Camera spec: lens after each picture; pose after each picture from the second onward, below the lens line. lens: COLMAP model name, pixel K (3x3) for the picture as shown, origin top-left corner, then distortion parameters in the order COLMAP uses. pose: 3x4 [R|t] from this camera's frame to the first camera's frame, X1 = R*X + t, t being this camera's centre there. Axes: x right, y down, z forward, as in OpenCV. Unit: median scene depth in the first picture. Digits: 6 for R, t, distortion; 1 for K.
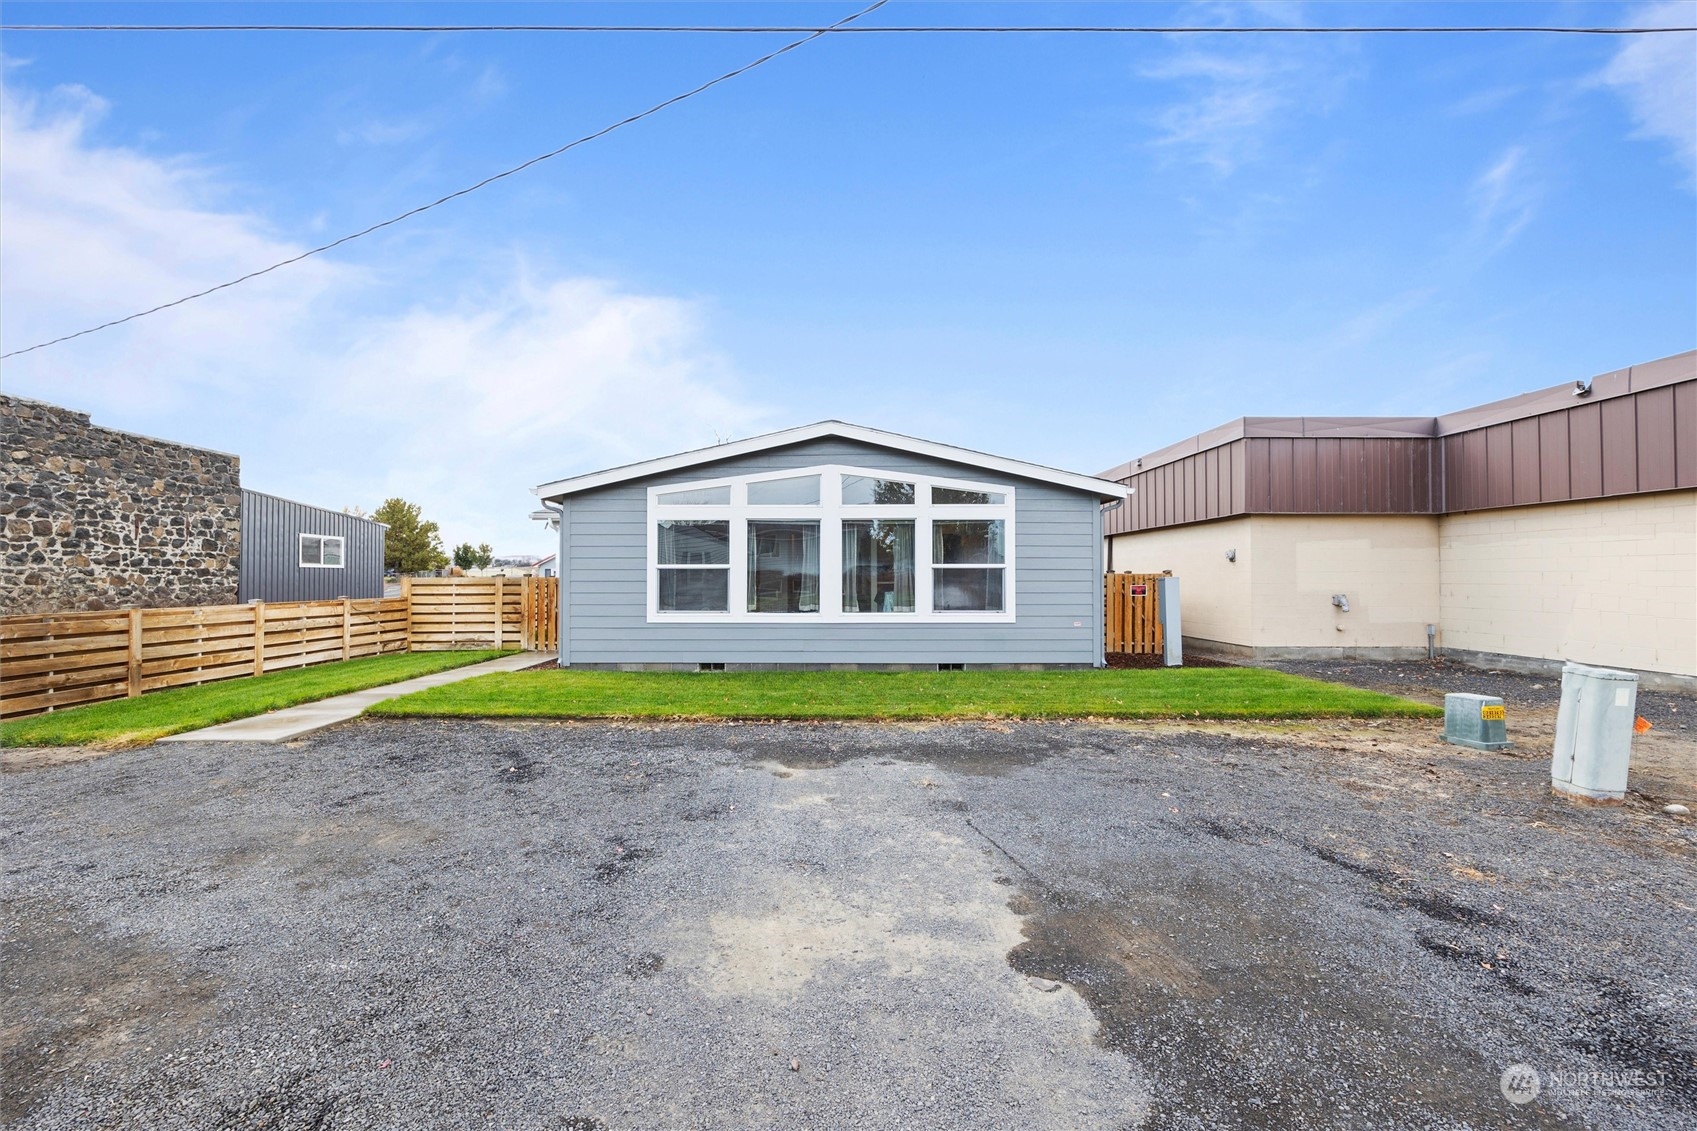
lens RADIAL K [[684.9, 0, 845.1], [0, 684.9, 561.8], [0, 0, 1]] dist [-0.001998, 0.000295]
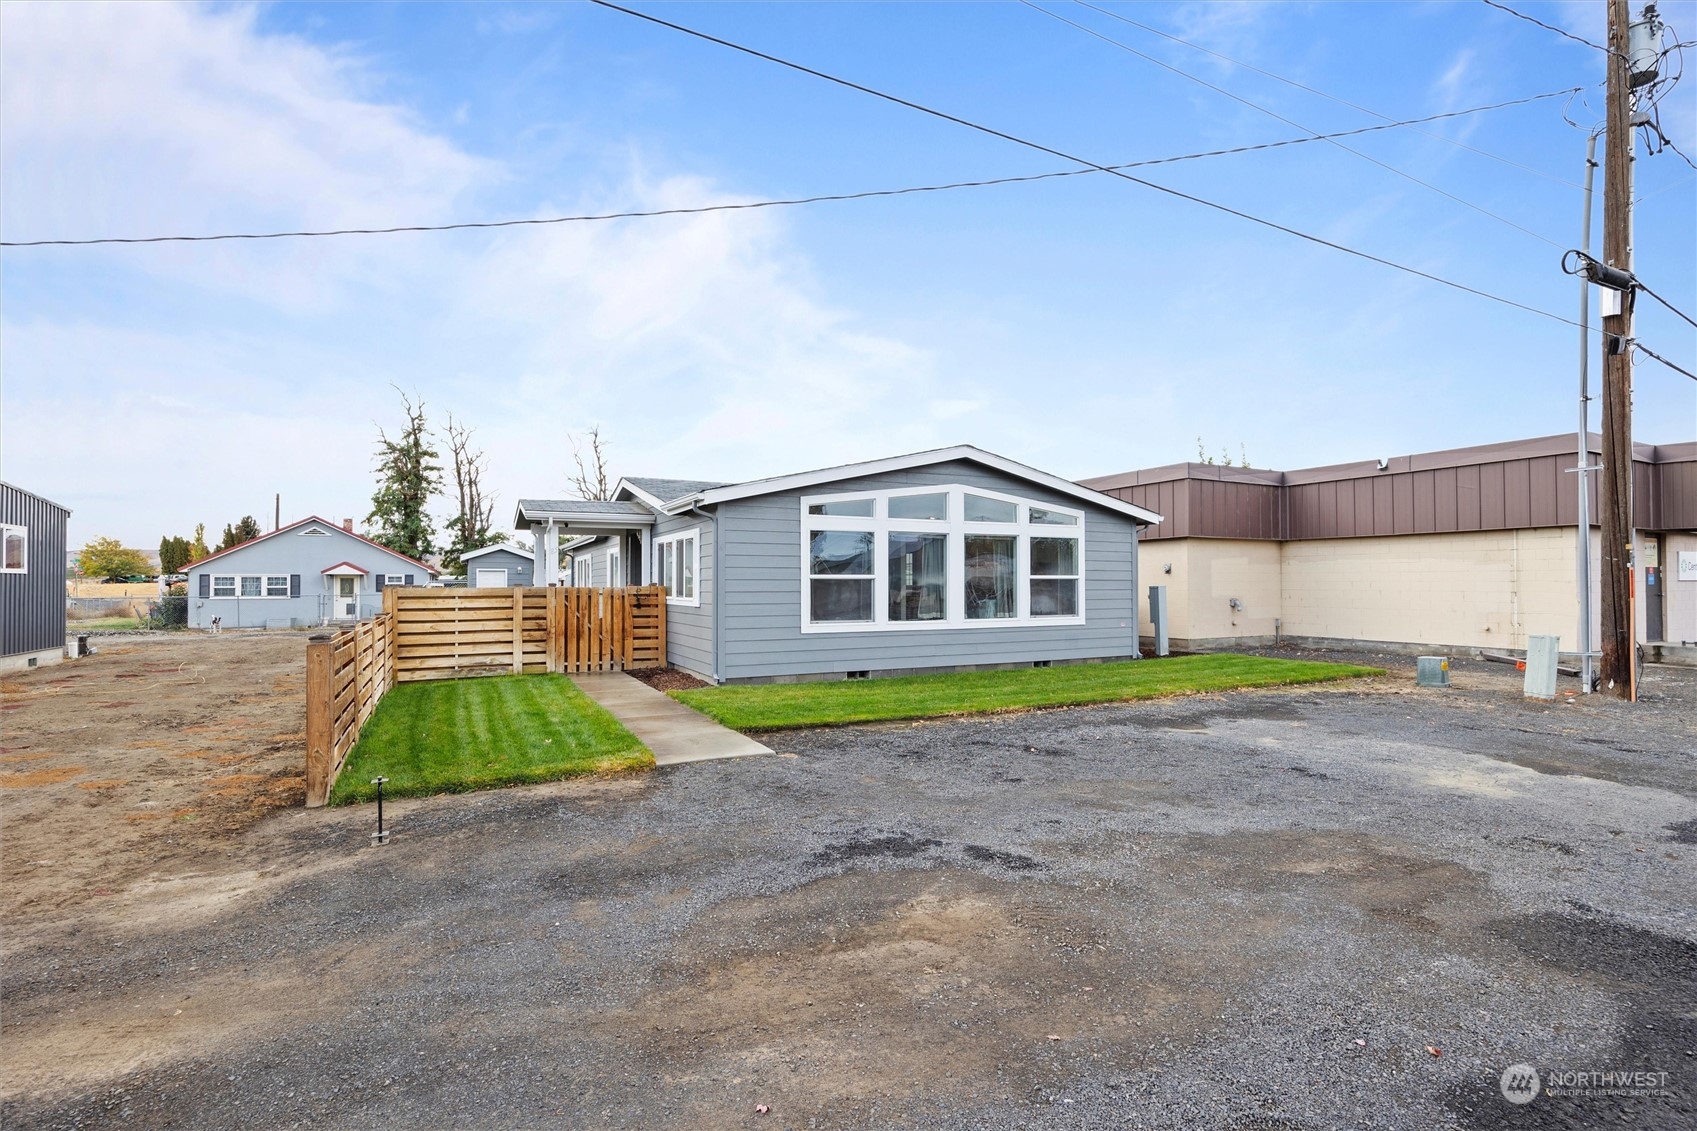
lens RADIAL K [[788.4, 0, 851.0], [0, 788.4, 577.5], [0, 0, 1]] dist [-0.003948, 0.000144]
pose [[0.890140, 0.002524, 0.455679, -0.741159], [-0.009770, 0.999860, 0.013548, -0.008158], [-0.455582, -0.016512, 0.890041, -0.044208]]
